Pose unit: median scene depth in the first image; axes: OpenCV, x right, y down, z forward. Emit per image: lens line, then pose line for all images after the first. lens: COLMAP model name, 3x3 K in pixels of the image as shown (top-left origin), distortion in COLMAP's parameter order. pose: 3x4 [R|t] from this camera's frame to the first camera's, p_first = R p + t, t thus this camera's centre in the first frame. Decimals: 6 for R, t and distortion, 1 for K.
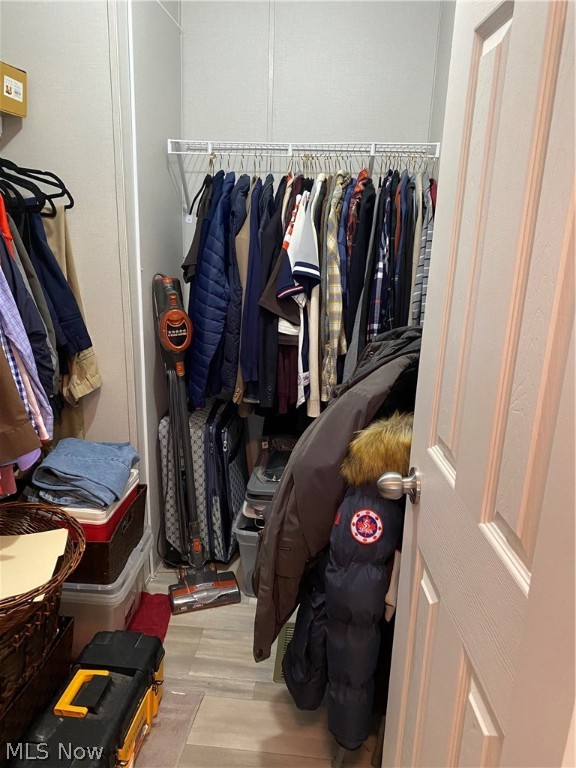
lens RADIAL K [[585.4, 0, 283.6], [0, 585.4, 383.8], [0, 0, 1]] dist [0.053241, -0.076942]
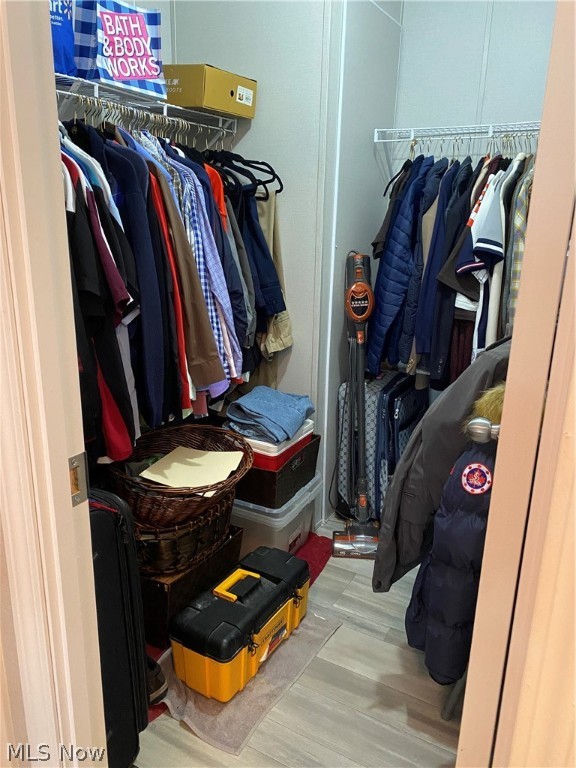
lens RADIAL K [[585.4, 0, 283.6], [0, 585.4, 383.8], [0, 0, 1]] dist [0.053241, -0.076942]
pose [[0.906205, 0.101573, -0.410457, 0.158154], [-0.104042, 0.994438, 0.016382, 0.060996], [0.409838, 0.027859, 0.911733, -0.064394]]
